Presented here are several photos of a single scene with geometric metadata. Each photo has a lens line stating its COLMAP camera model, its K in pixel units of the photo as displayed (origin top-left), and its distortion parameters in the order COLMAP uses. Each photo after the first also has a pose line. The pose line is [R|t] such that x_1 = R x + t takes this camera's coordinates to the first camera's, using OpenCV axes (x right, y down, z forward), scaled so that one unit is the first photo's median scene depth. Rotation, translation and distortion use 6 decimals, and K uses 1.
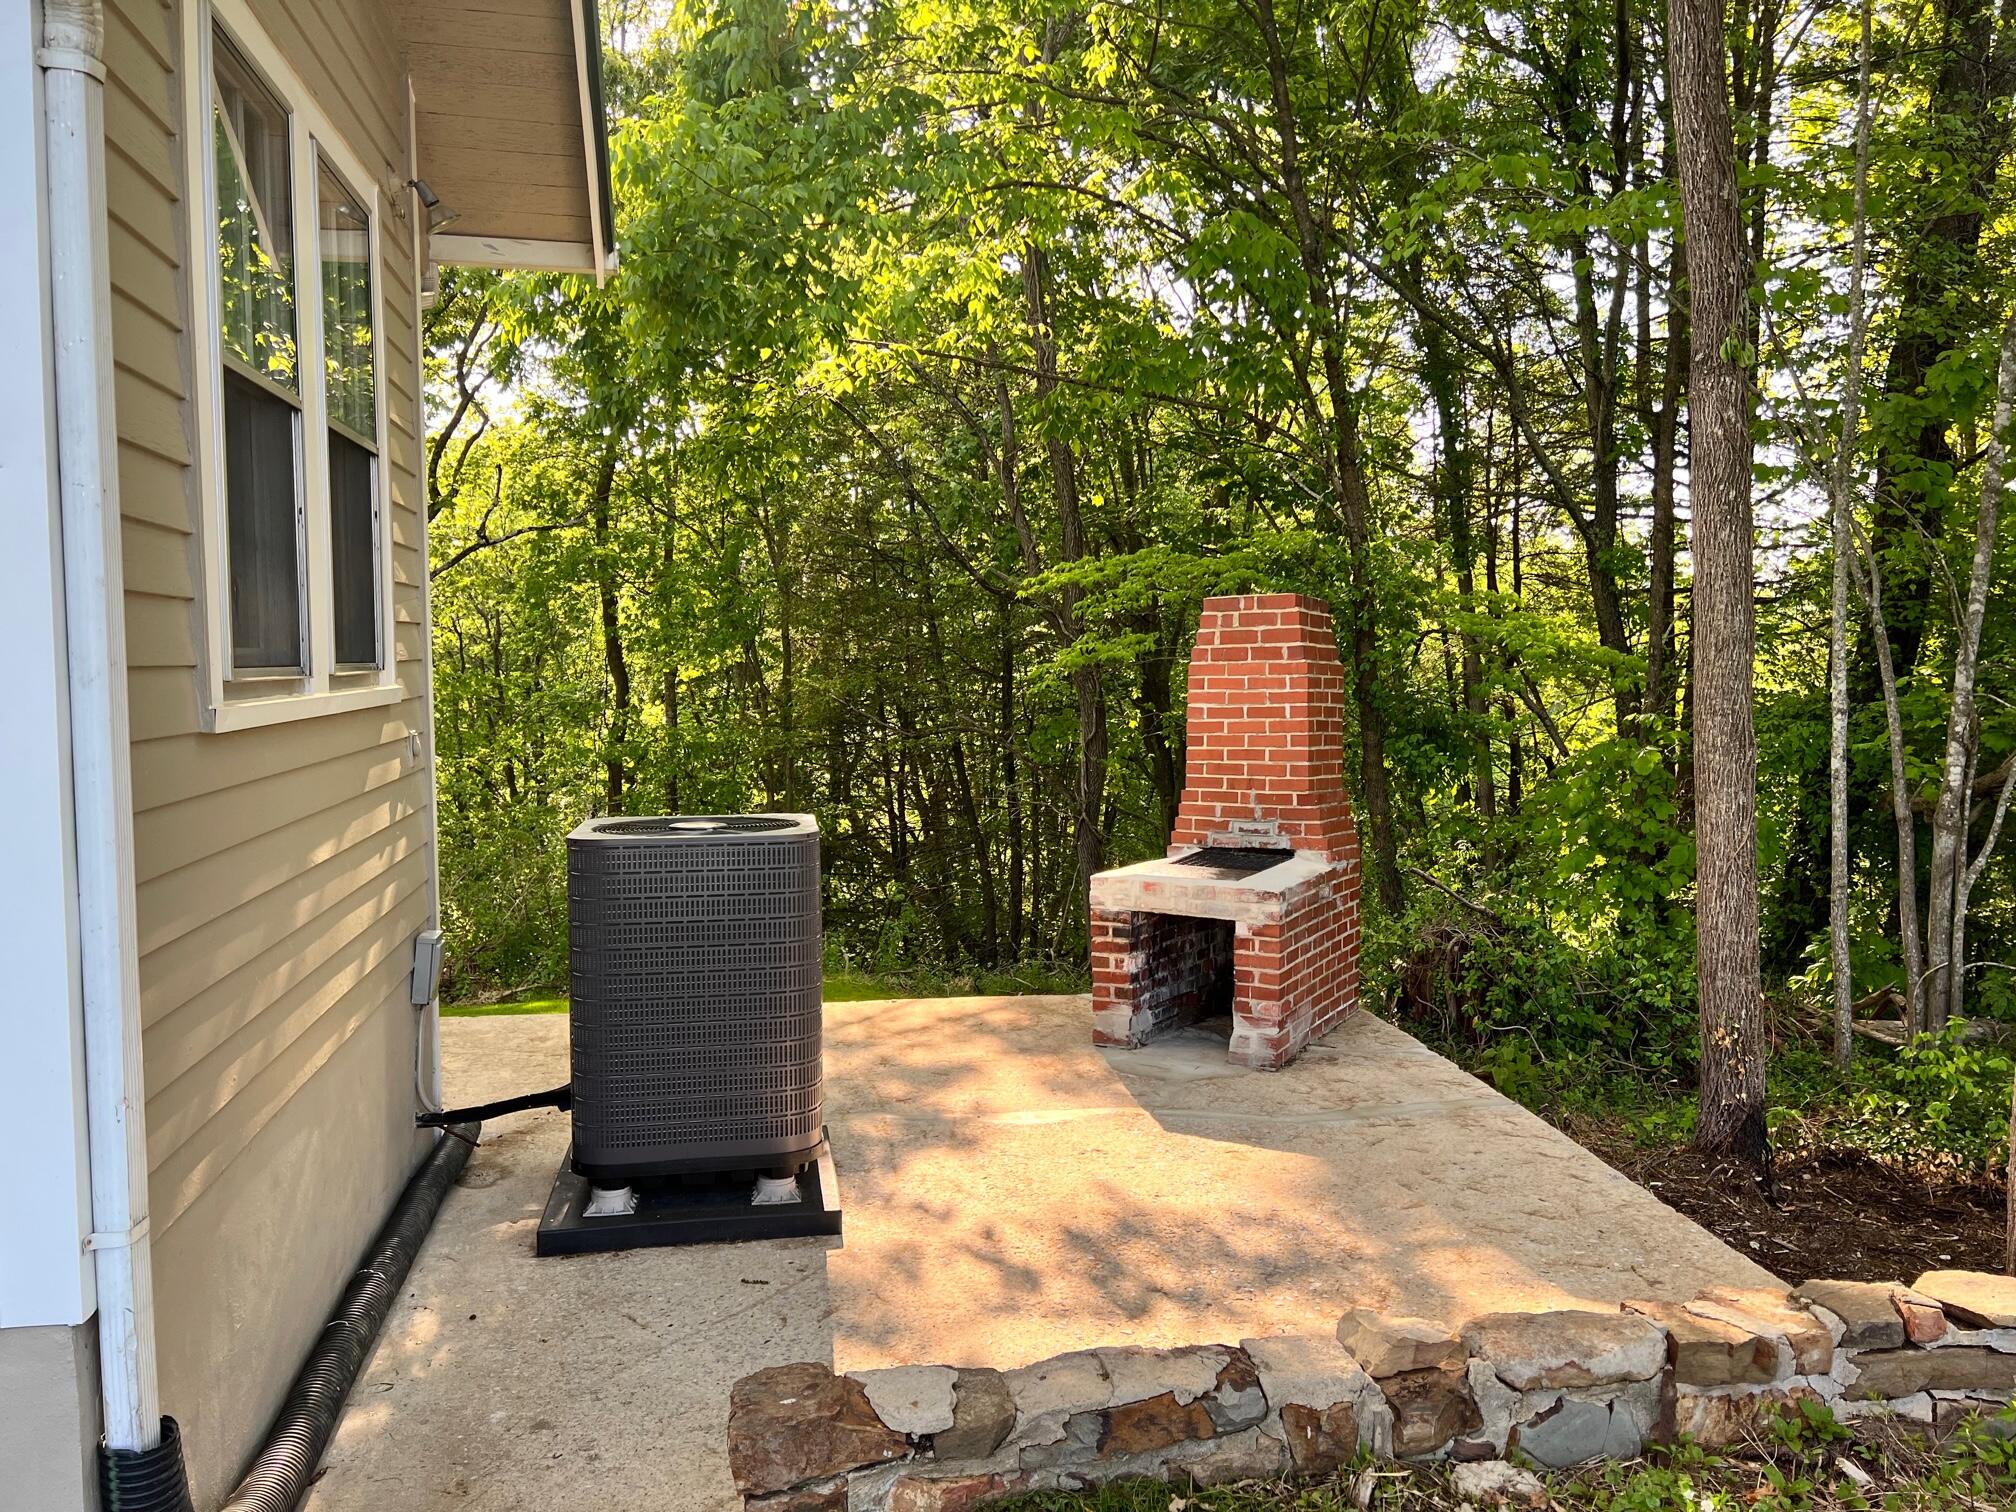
lens RADIAL K [[1516.3, 0, 1008.0], [0, 1516.3, 753.4], [0, 0, 1]] dist [-0.010671, -0.004084]
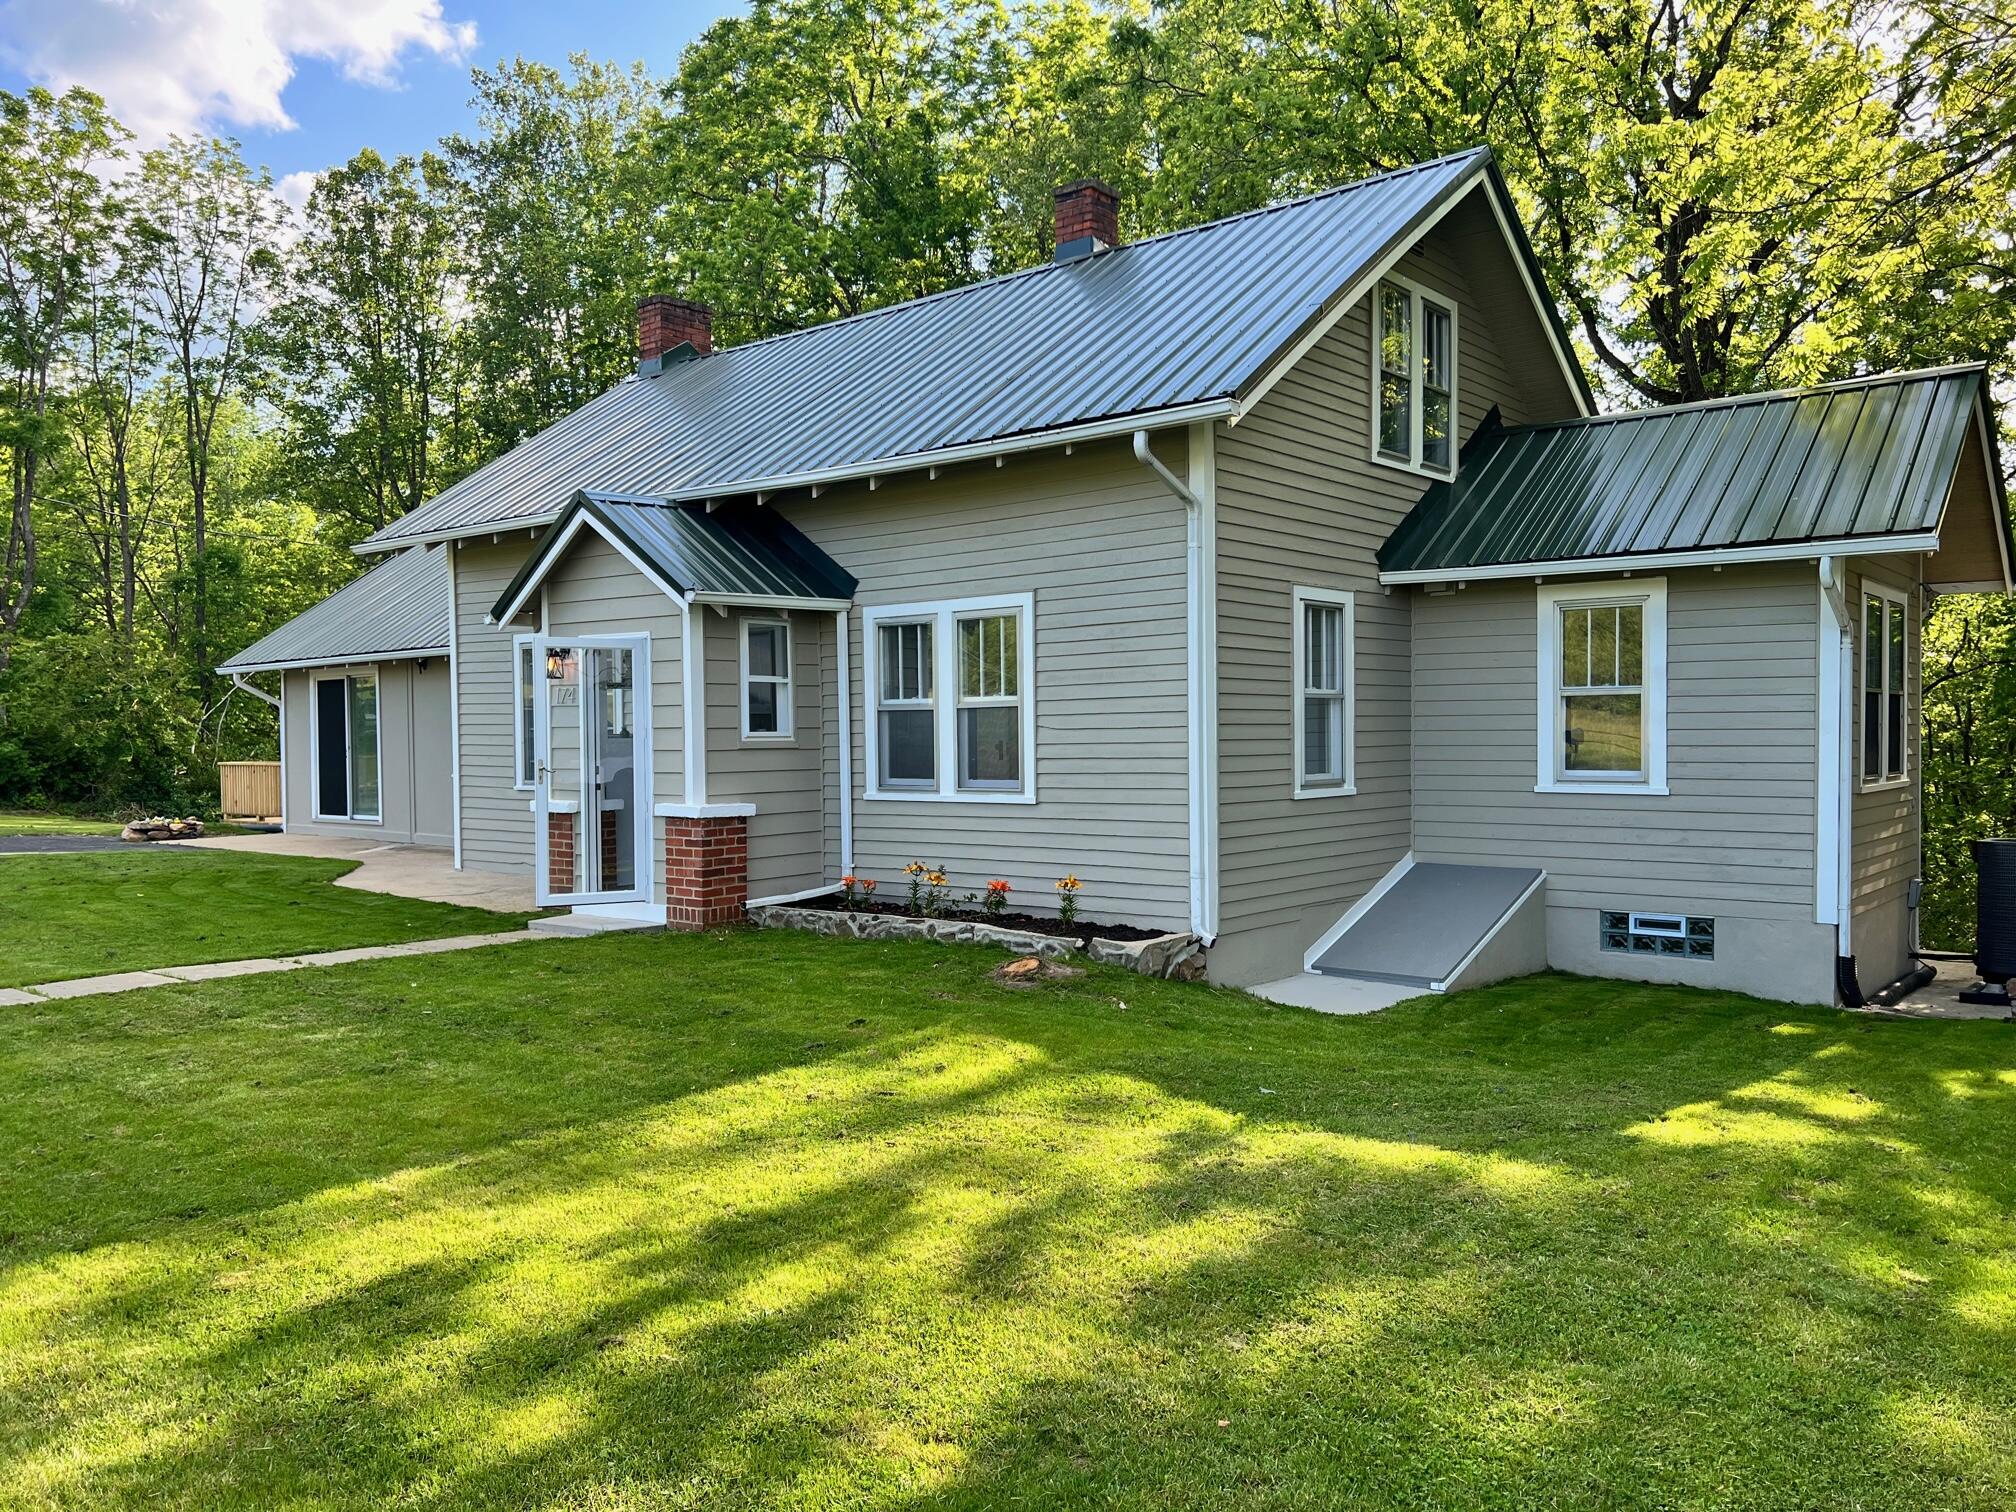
lens RADIAL K [[1516.3, 0, 1007.2], [0, 1516.3, 762.6], [0, 0, 1]] dist [-0.010671, -0.004084]
pose [[0.626643, 0.016565, -0.779130, 0.642845], [-0.051646, 0.998459, -0.020310, 0.058457], [0.777593, 0.052966, 0.626533, -1.817988]]
